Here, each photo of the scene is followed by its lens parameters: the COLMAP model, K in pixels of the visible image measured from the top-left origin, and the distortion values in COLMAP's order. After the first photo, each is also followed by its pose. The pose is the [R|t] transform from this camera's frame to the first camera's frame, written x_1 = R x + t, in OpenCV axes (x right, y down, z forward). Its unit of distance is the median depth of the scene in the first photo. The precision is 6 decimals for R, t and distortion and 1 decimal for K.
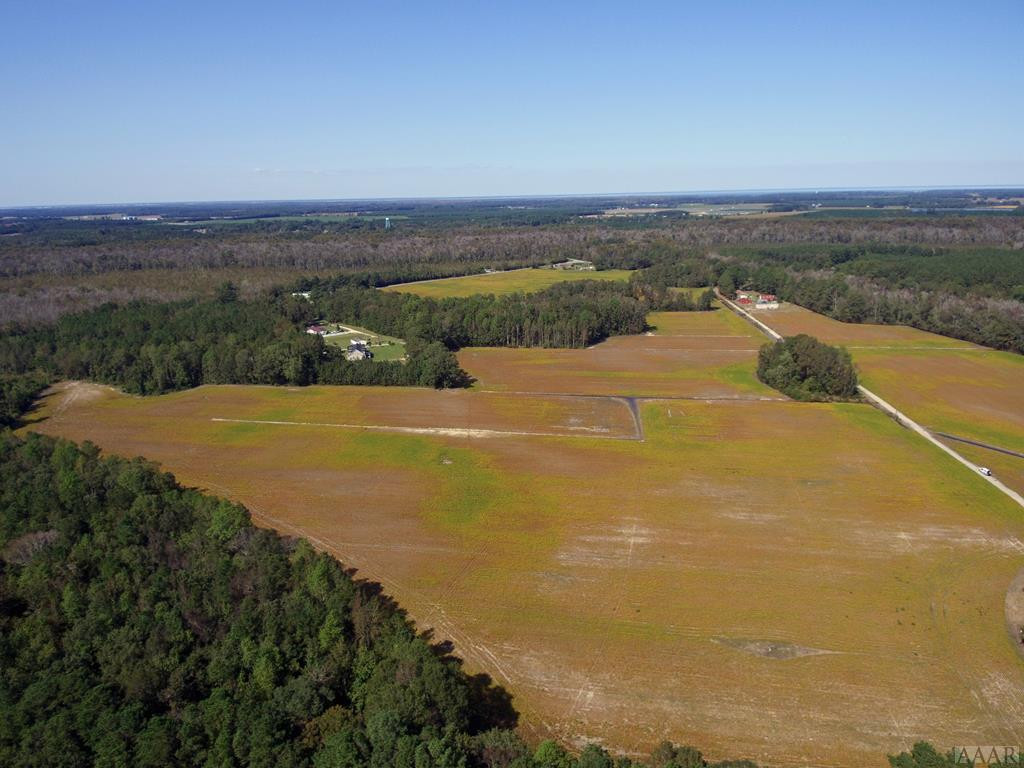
lens RADIAL K [[690.5, 0, 508.8], [0, 690.5, 381.9], [0, 0, 1]] dist [0.051080, -0.080514]
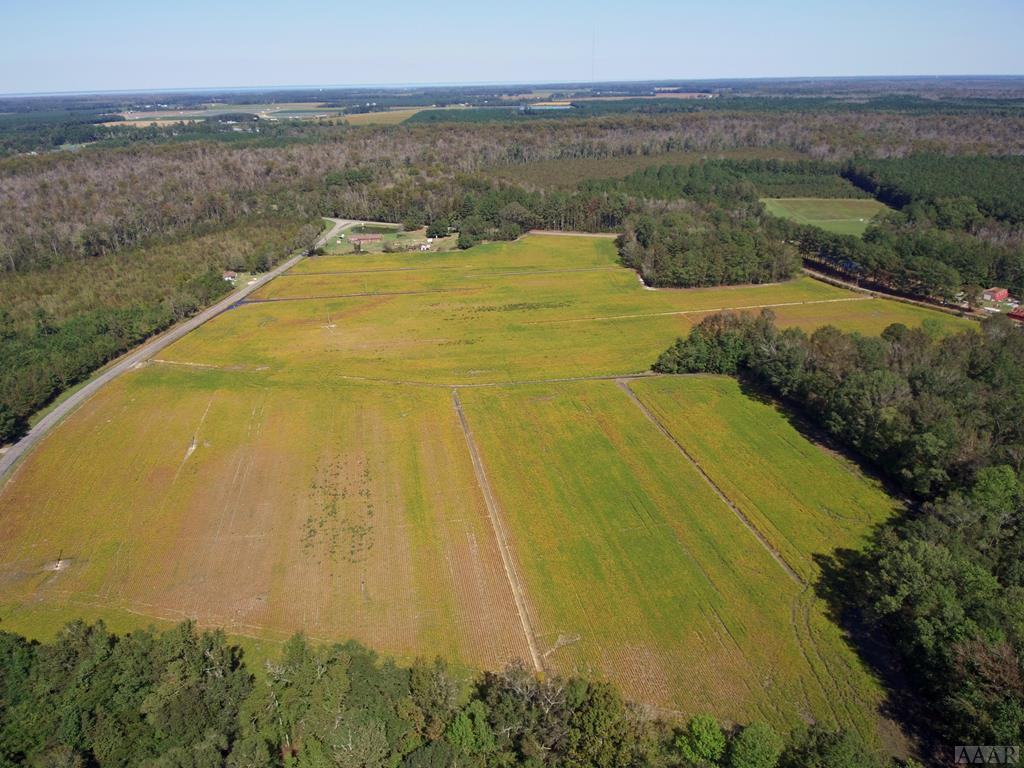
lens RADIAL K [[691.1, 0, 504.8], [0, 691.1, 388.6], [0, 0, 1]] dist [0.012817, -0.025751]
pose [[0.766343, -0.253008, 0.590513, -0.253887], [0.167581, 0.966088, 0.196445, -0.231384], [-0.620189, -0.051586, 0.782754, 0.865006]]
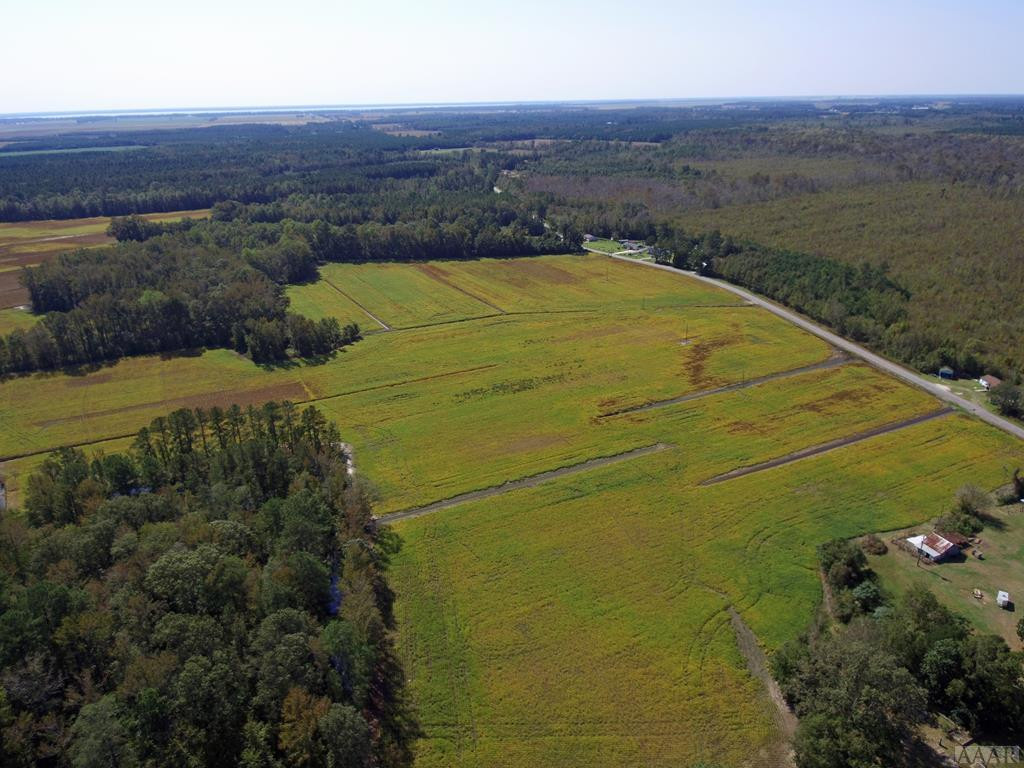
lens RADIAL K [[690.5, 0, 508.6], [0, 690.5, 384.0], [0, 0, 1]] dist [0.051080, -0.080514]
pose [[-0.548144, 0.344403, -0.762184, 0.434941], [-0.188985, 0.836716, 0.513995, -0.407985], [0.814753, 0.425785, -0.393554, 1.463645]]
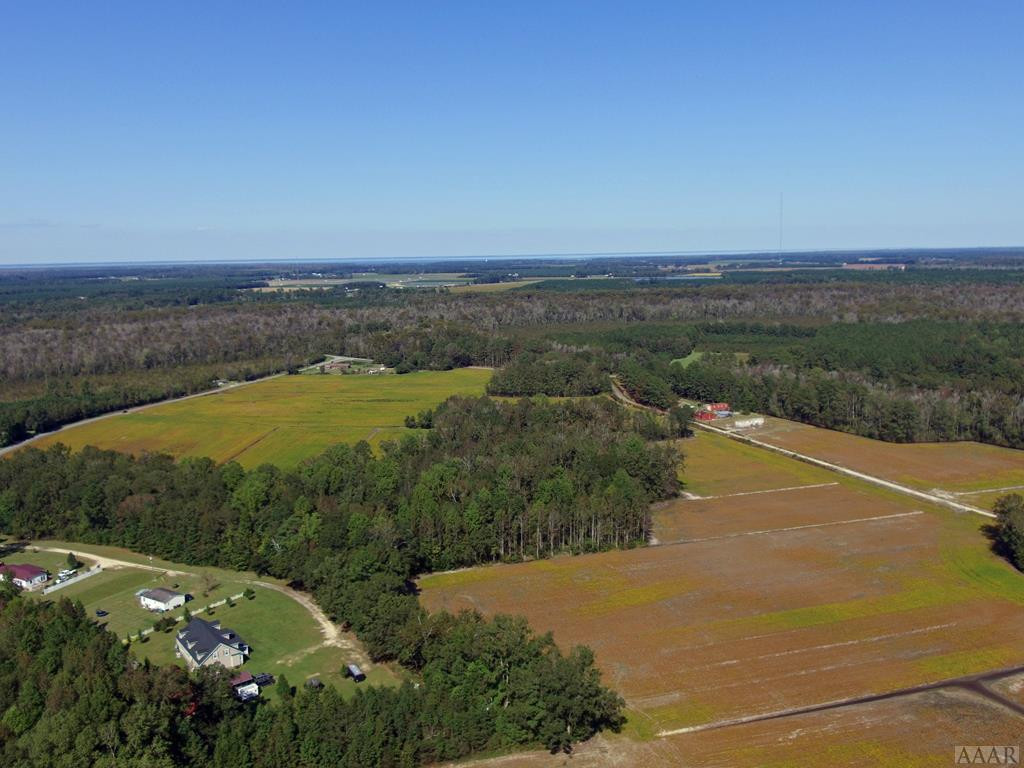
lens RADIAL K [[851.9, 0, 508.6], [0, 851.9, 385.5], [0, 0, 1]] dist [0.034139, -0.066371]
pose [[0.896908, -0.061937, 0.437859, -0.199449], [0.114007, 0.989059, -0.093625, -0.091629], [-0.427269, 0.133892, 0.894155, 0.342809]]
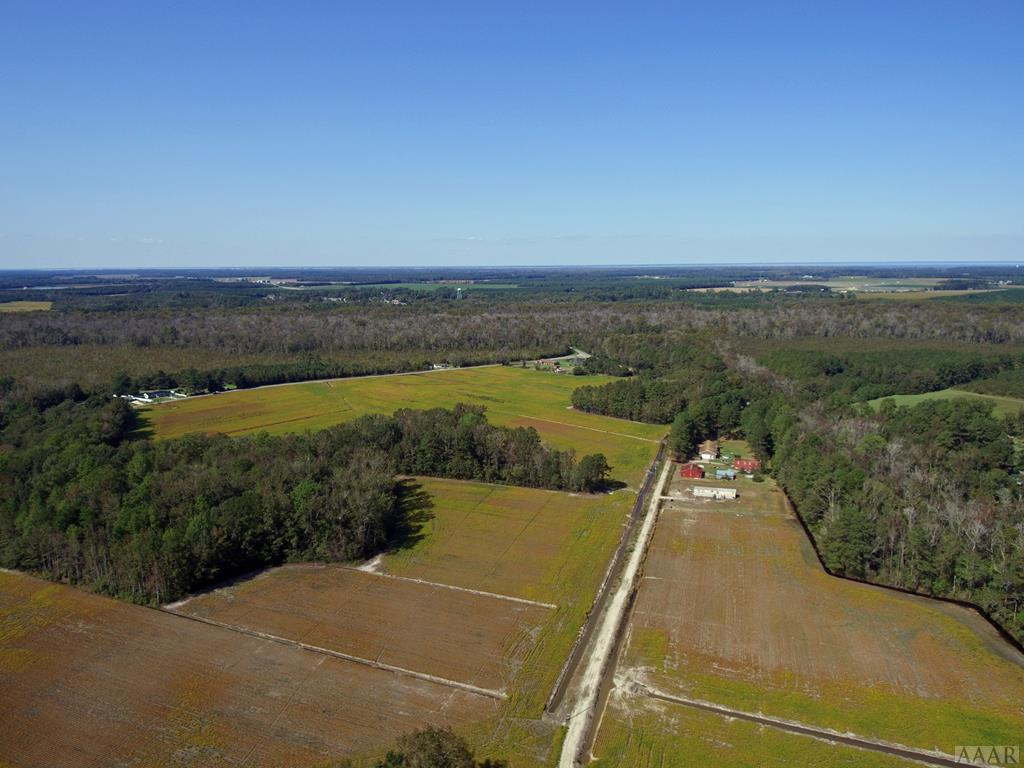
lens RADIAL K [[690.5, 0, 512.0], [0, 690.5, 394.2], [0, 0, 1]] dist [0.051080, -0.080514]
pose [[0.973231, 0.055759, -0.222963, 0.330266], [-0.072346, 0.995132, -0.066922, -0.133001], [0.218146, 0.081261, 0.972527, 0.453783]]
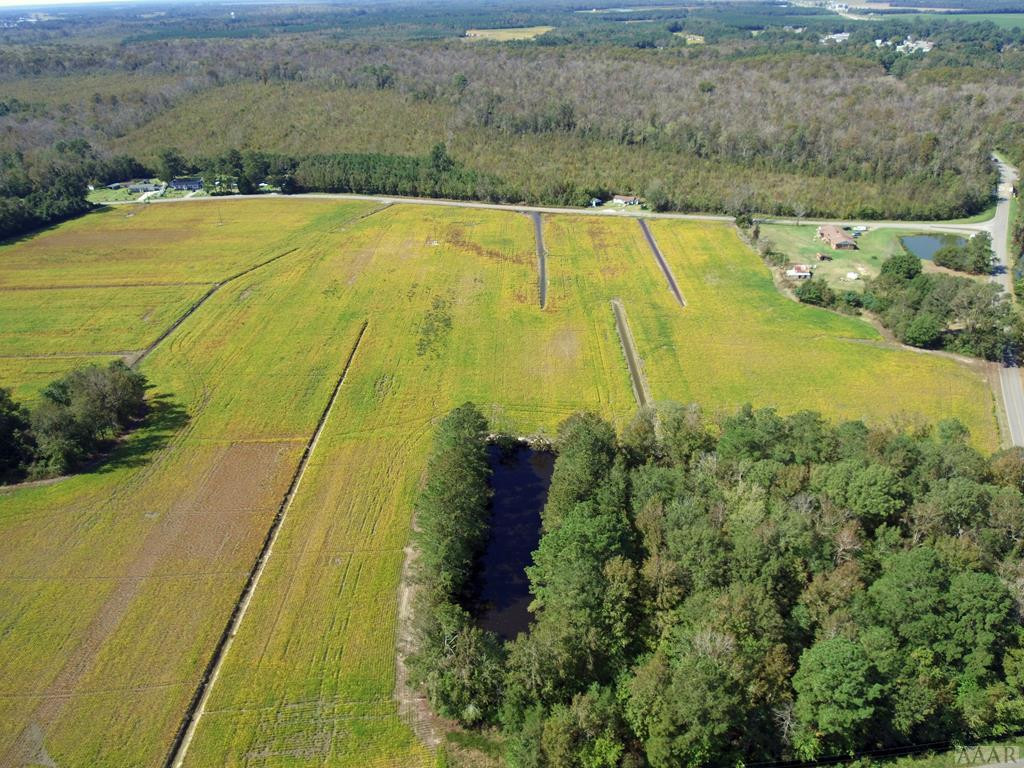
lens RADIAL K [[690.5, 0, 508.4], [0, 690.5, 382.9], [0, 0, 1]] dist [0.051080, -0.080514]
pose [[0.499534, 0.437053, -0.747964, 0.433630], [-0.219043, 0.899074, 0.379060, -0.312414], [0.838144, -0.025517, 0.544851, 1.113682]]
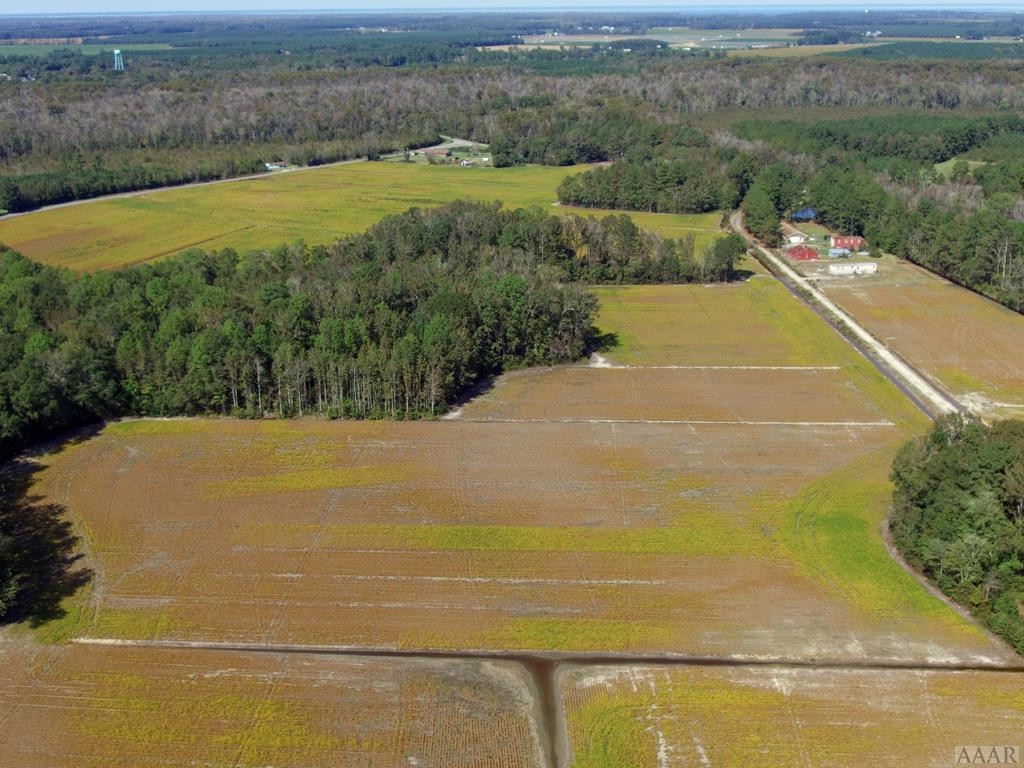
lens RADIAL K [[1128.6, 0, 512.4], [0, 1128.6, 383.9], [0, 0, 1]] dist [-0.003265, 0.000000]
pose [[0.992814, -0.025242, 0.116976, 0.060785], [0.018423, 0.998087, 0.059012, -0.079652], [-0.118242, -0.056432, 0.991380, 0.283976]]
